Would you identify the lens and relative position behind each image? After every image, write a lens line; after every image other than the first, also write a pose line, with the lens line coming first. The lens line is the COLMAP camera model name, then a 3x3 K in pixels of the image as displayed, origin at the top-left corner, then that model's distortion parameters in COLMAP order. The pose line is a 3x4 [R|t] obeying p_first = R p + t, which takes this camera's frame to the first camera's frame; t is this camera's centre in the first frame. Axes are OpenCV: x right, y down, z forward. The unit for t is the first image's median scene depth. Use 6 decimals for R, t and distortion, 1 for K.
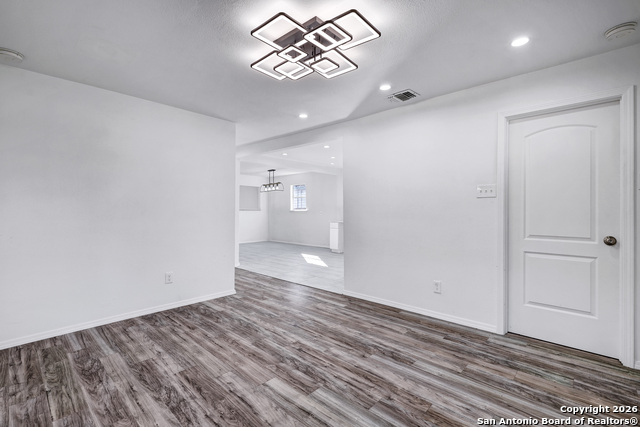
lens RADIAL K [[292.3, 0, 319.6], [0, 292.3, 212.2], [0, 0, 1]] dist [0.001590, 0.000000]
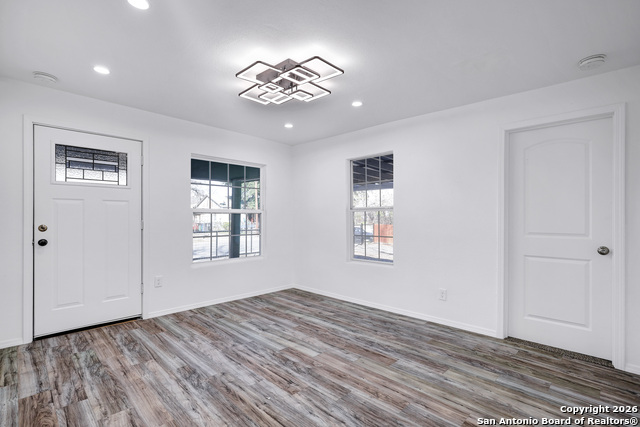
lens RADIAL K [[311.7, 0, 318.8], [0, 311.7, 215.4], [0, 0, 1]] dist [-0.001521, -0.000232]
pose [[-0.999444, -0.006928, 0.032606, -0.190457], [-0.007013, 0.999972, -0.002493, -0.018871], [-0.032588, -0.002720, -0.999465, 2.044319]]
